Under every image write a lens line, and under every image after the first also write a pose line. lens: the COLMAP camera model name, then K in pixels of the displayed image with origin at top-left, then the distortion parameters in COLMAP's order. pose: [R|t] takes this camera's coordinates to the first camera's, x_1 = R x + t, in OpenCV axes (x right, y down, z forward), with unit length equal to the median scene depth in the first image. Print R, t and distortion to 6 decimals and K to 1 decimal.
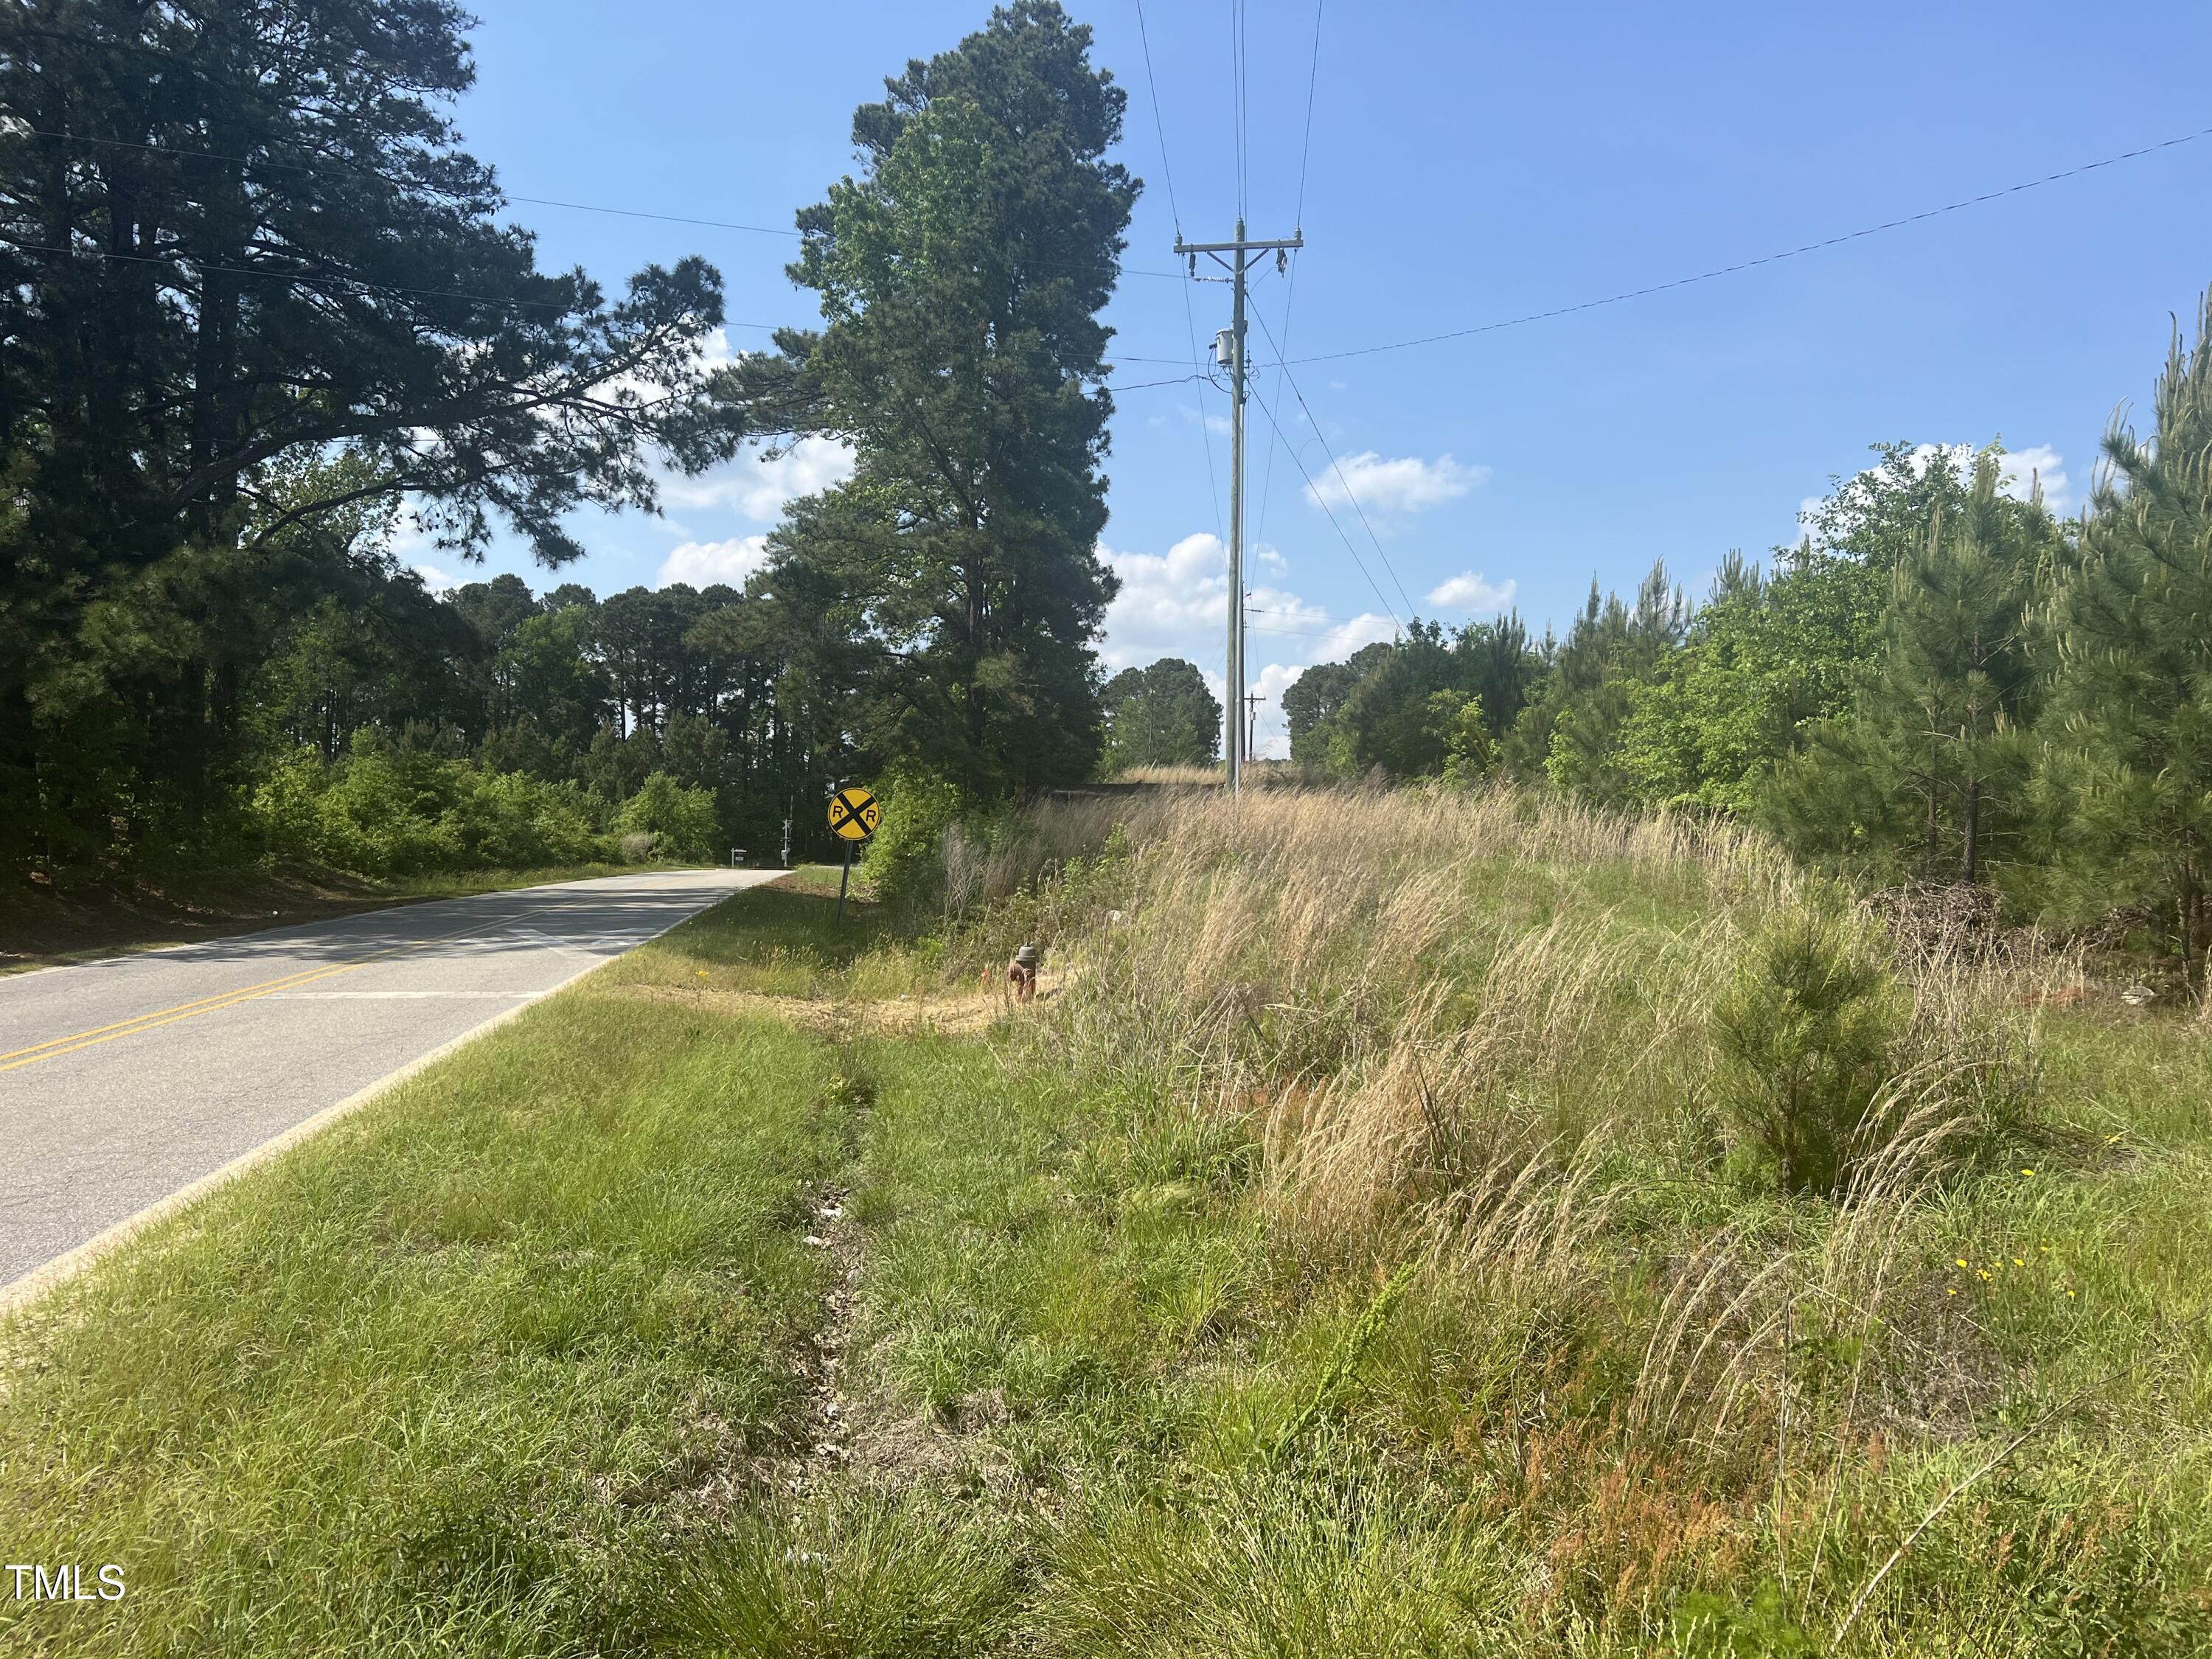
lens RADIAL K [[1668.3, 0, 1104.1], [0, 1668.3, 831.4], [0, 0, 1]] dist [-0.012416, -0.000566]
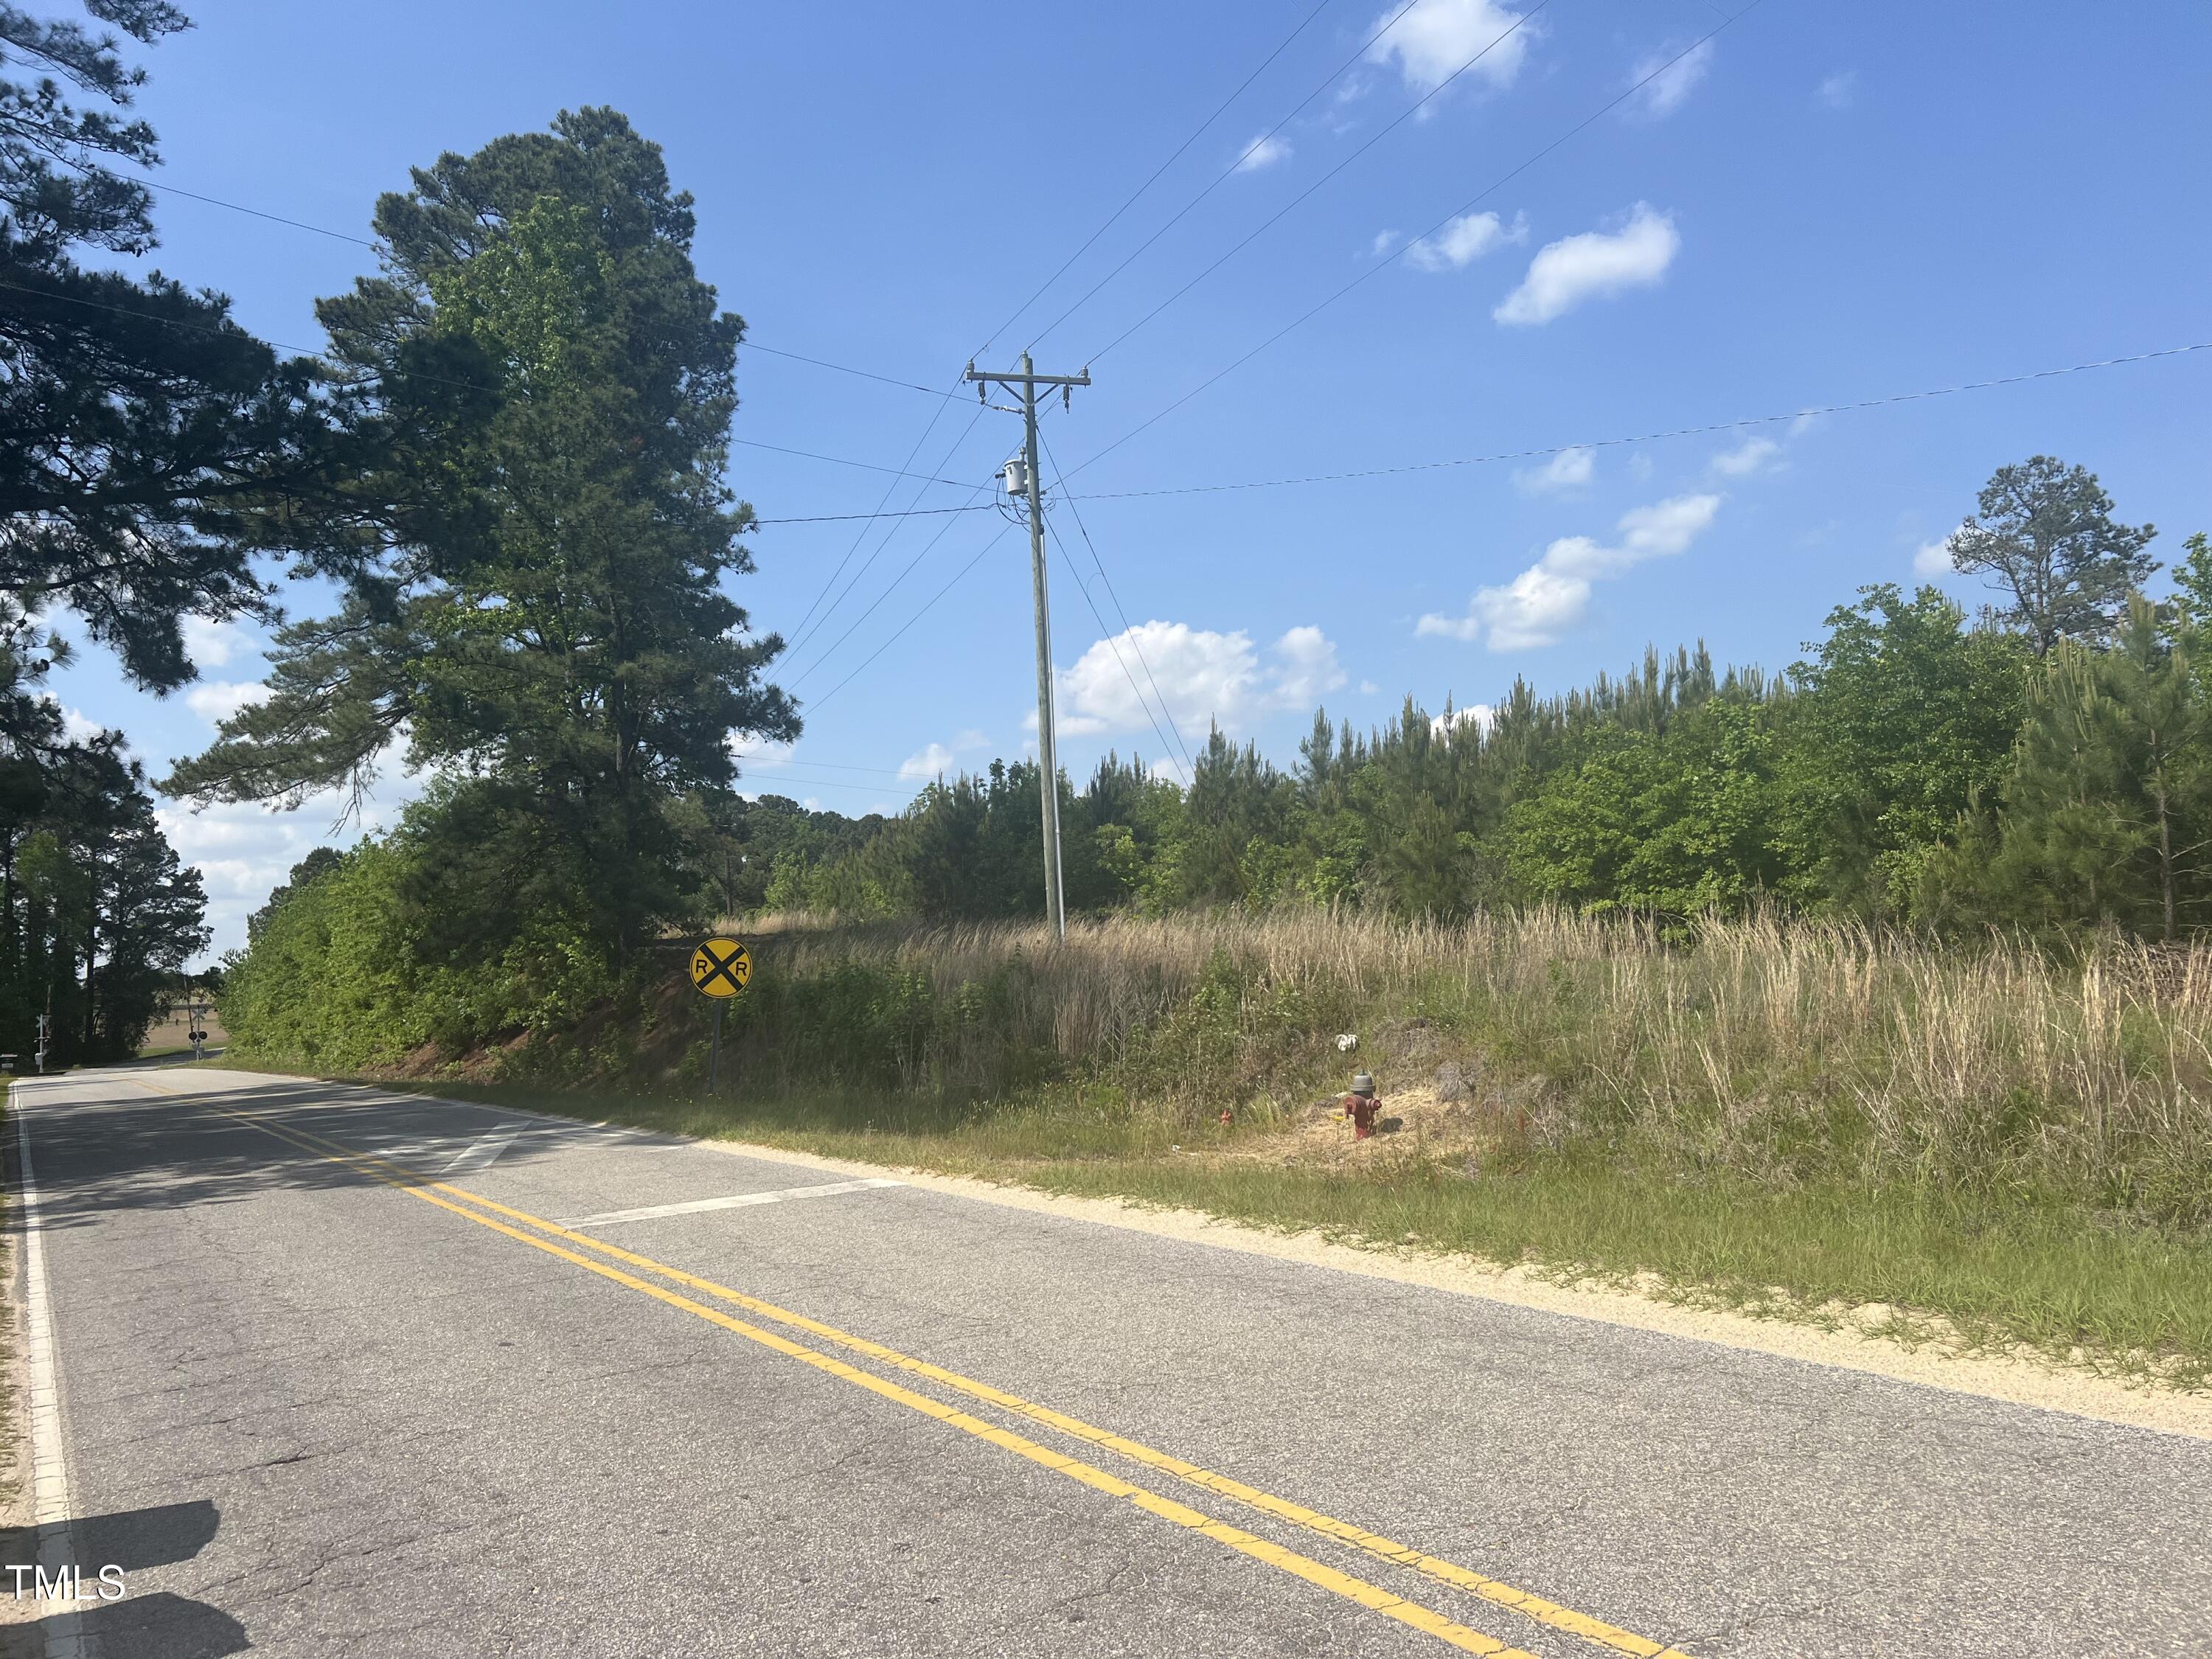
lens RADIAL K [[1668.3, 0, 1105.5], [0, 1668.3, 831.2], [0, 0, 1]] dist [-0.012416, -0.000566]
pose [[0.901306, -0.024330, 0.432499, -0.315347], [0.064919, 0.994732, -0.079330, 0.000695], [-0.428291, 0.099578, 0.898138, 0.109781]]
